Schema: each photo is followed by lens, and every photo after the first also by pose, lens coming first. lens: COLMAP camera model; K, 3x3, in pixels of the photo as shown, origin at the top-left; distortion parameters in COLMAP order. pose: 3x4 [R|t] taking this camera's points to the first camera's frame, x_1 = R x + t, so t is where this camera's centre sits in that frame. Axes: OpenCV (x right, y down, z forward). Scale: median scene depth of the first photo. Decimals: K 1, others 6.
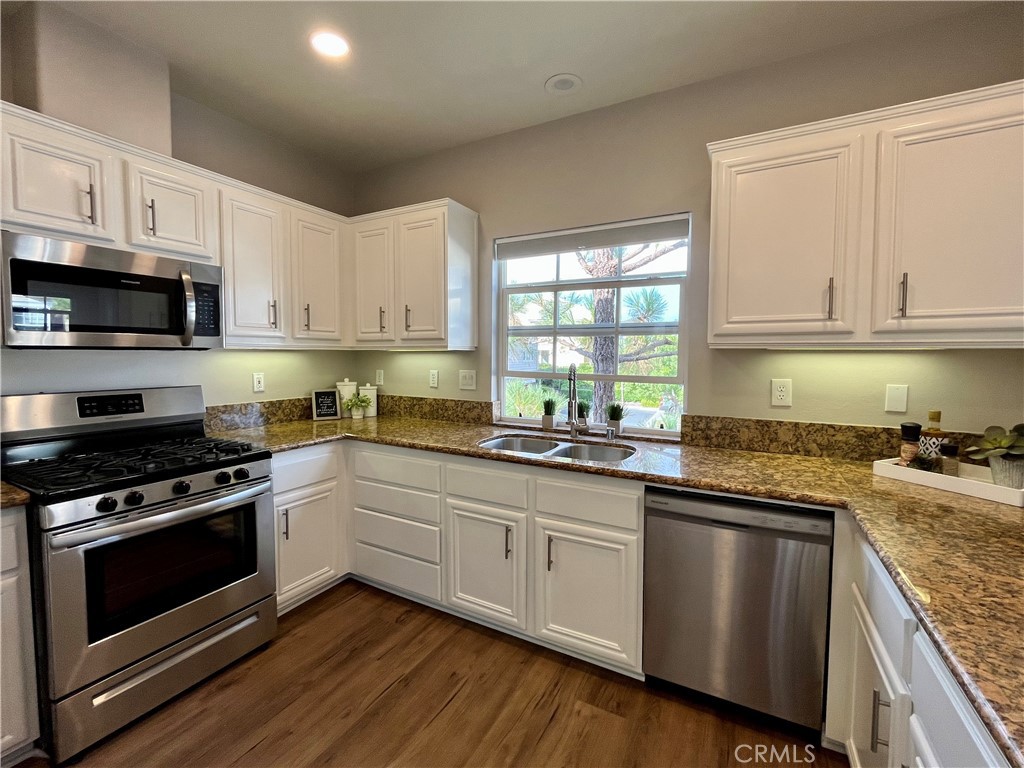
lens RADIAL K [[425.9, 0, 514.2], [0, 425.9, 374.6], [0, 0, 1]] dist [-0.006118, -0.000122]
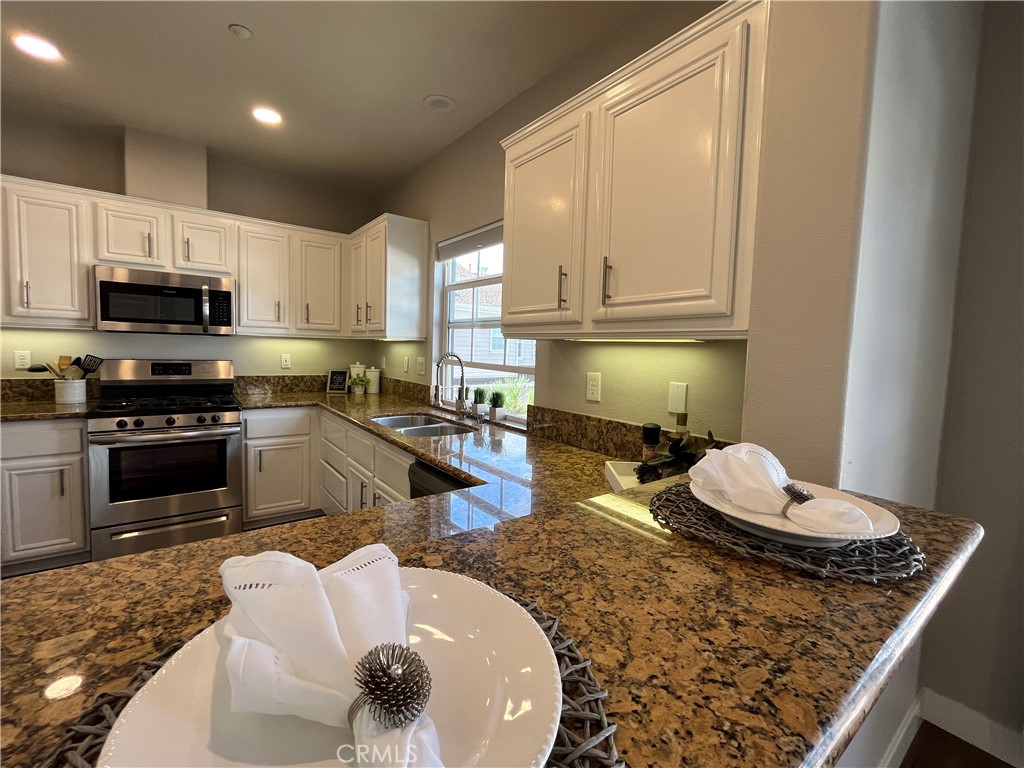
lens RADIAL K [[425.9, 0, 514.2], [0, 425.9, 374.6], [0, 0, 1]] dist [-0.006118, -0.000122]
pose [[0.914822, 0.047924, -0.401003, 0.763844], [-0.044900, 0.998848, 0.016940, 0.006332], [0.401353, 0.002508, 0.915920, 0.047614]]
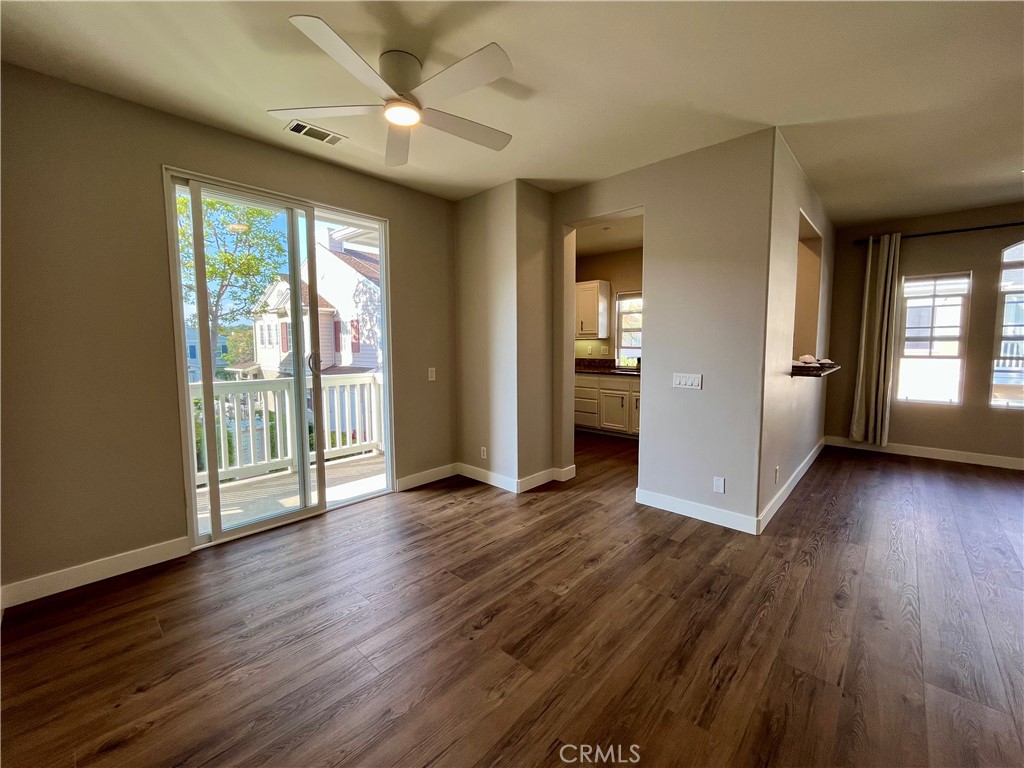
lens RADIAL K [[416.4, 0, 513.1], [0, 416.4, 375.5], [0, 0, 1]] dist [-0.000177, 0.000103]
pose [[0.968853, 0.010954, -0.247396, -0.035157], [-0.002793, 0.999441, 0.033316, 0.100513], [0.247622, -0.031587, 0.968342, -1.845264]]
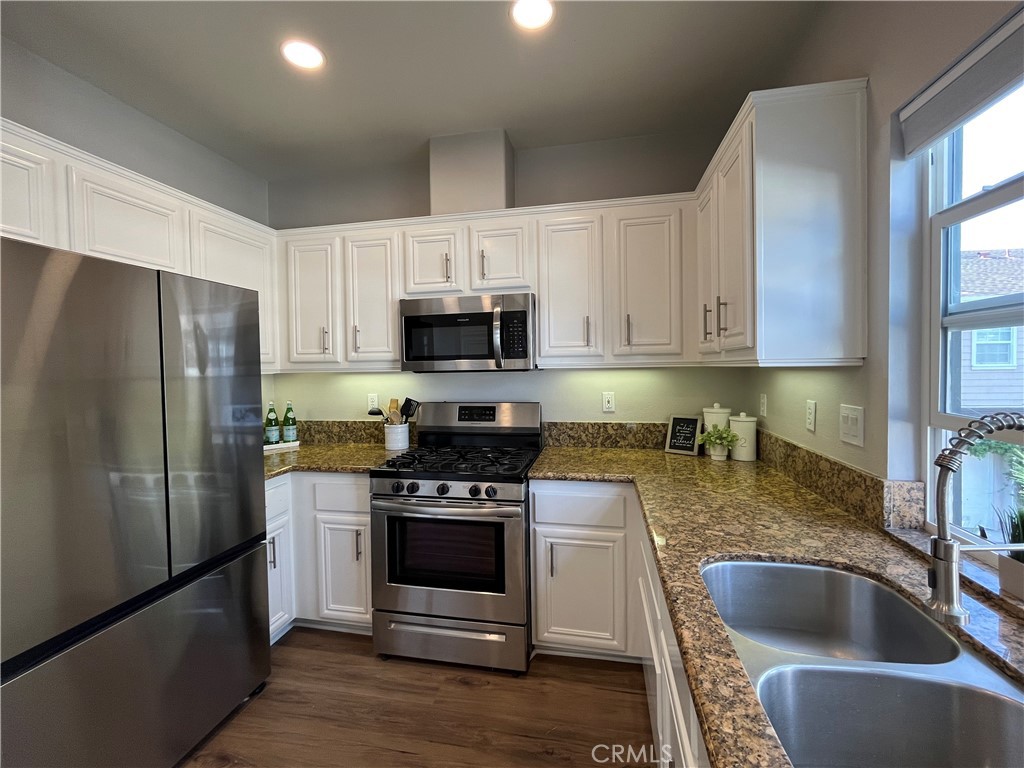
lens RADIAL K [[437.8, 0, 510.3], [0, 437.8, 376.2], [0, 0, 1]] dist [-0.002151, -0.000500]
pose [[0.292130, 0.009835, -0.956328, 0.335043], [-0.025608, 0.999669, 0.002458, -0.044859], [0.956036, 0.023772, 0.292285, 0.610954]]
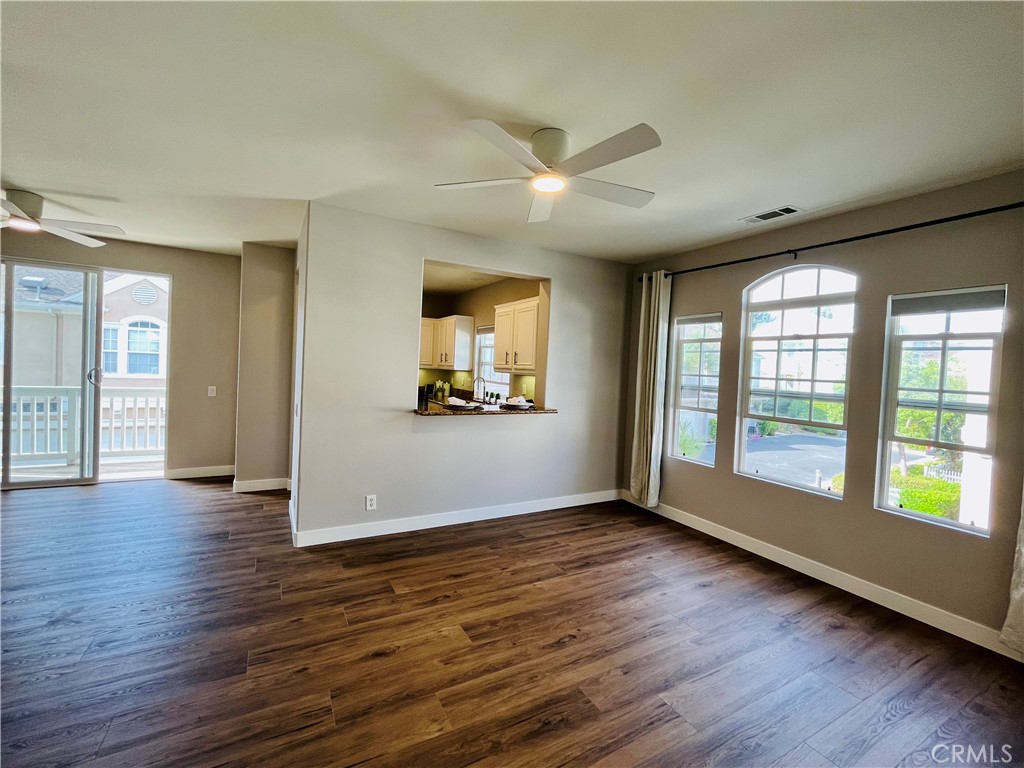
lens RADIAL K [[437.8, 0, 510.3], [0, 437.8, 376.2], [0, 0, 1]] dist [-0.002151, -0.000500]
pose [[0.840893, 0.042905, -0.539499, 1.896514], [-0.063215, 0.997816, -0.019176, 0.013182], [0.537497, 0.050229, 0.841768, -1.324125]]
